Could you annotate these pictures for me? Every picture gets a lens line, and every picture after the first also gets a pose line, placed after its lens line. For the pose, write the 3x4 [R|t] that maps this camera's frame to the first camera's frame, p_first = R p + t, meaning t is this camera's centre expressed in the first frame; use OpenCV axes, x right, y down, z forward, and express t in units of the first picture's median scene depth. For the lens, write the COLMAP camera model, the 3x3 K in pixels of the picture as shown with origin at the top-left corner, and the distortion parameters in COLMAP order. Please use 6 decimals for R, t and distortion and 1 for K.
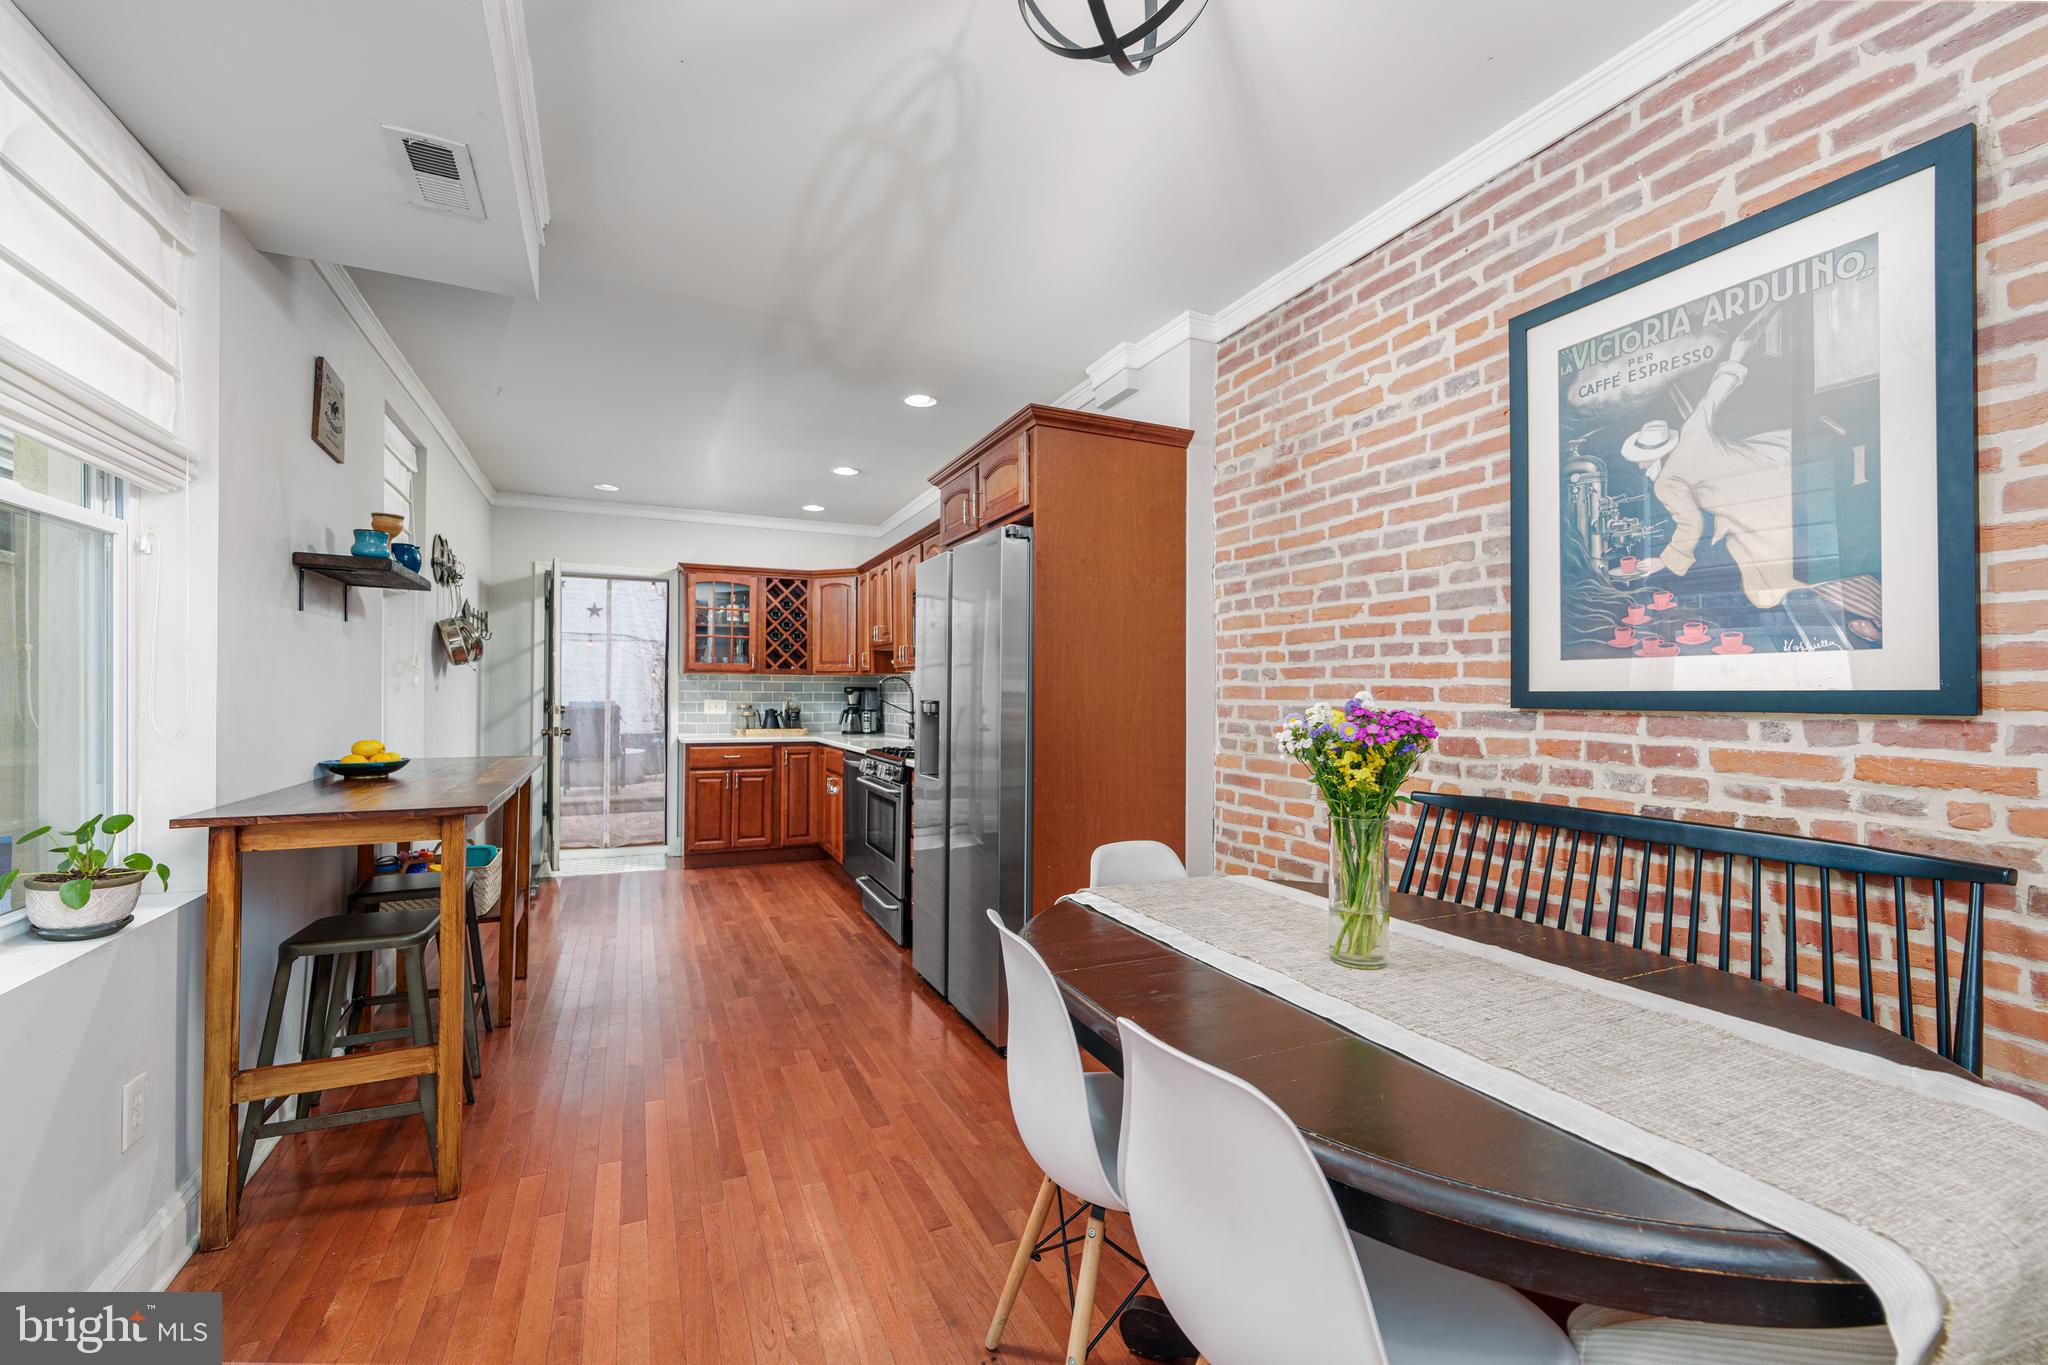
lens RADIAL K [[836.6, 0, 1007.1], [0, 836.6, 690.6], [0, 0, 1]] dist [-0.001394, -0.000776]
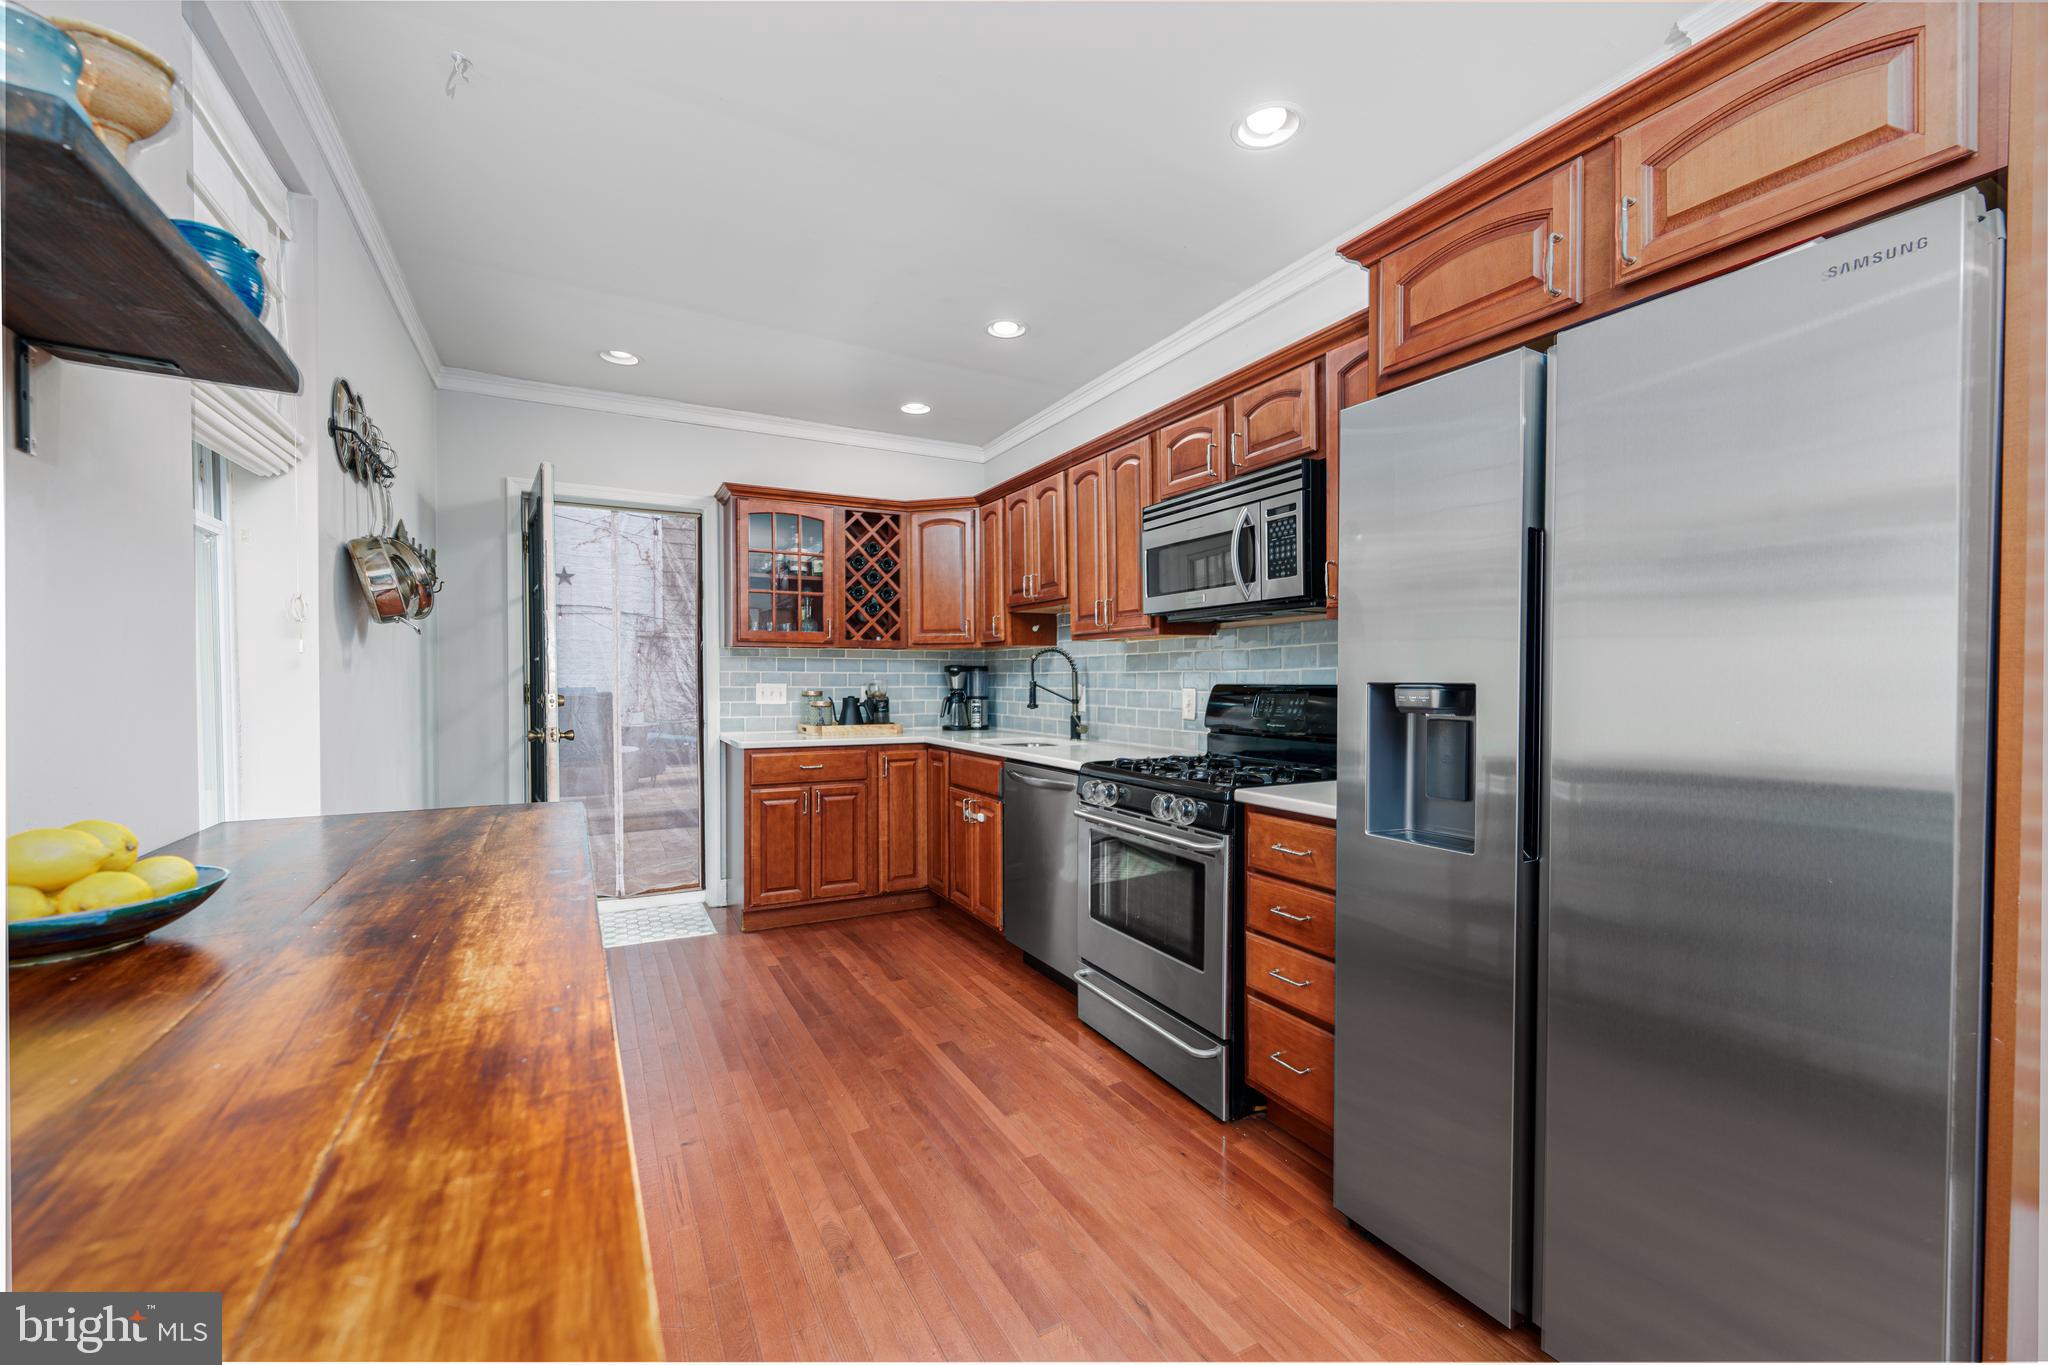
lens RADIAL K [[836.6, 0, 1016.8], [0, 836.6, 699.7], [0, 0, 1]] dist [-0.001394, -0.000776]
pose [[0.998335, -0.005803, 0.057388, -0.421910], [0.003947, 0.999467, 0.032415, 0.005147], [-0.057546, -0.032135, 0.997826, 0.652104]]
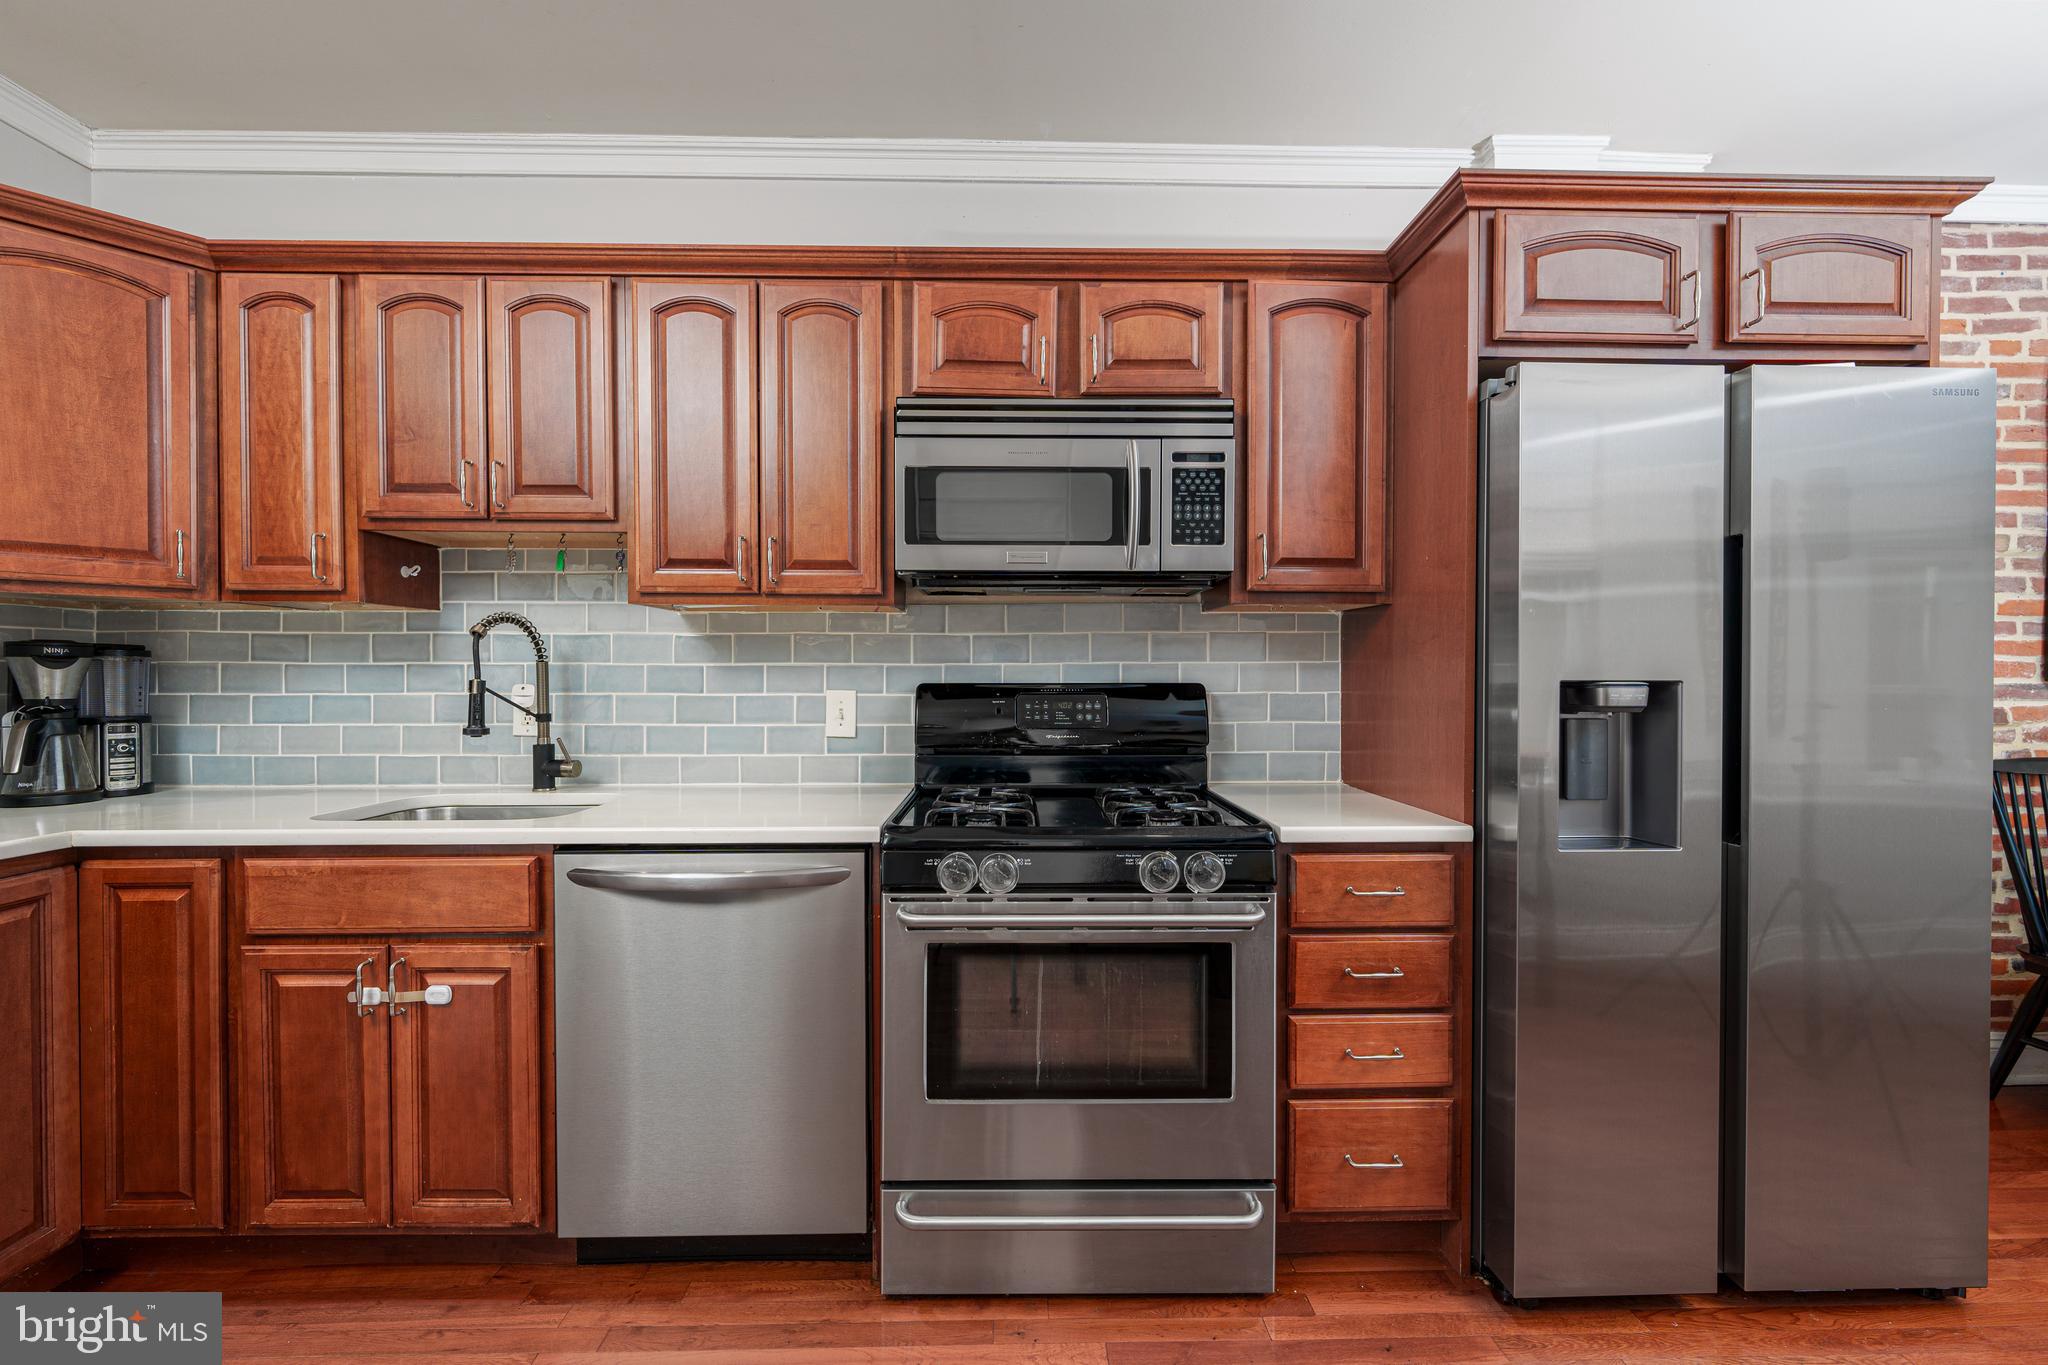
lens RADIAL K [[836.6, 0, 1030.2], [0, 836.6, 683.2], [0, 0, 1]] dist [-0.001394, -0.000776]
pose [[0.386824, -0.012515, 0.922069, -0.776593], [-0.004946, 0.999865, 0.015646, 0.009218], [-0.922140, -0.010612, 0.386710, 1.381003]]
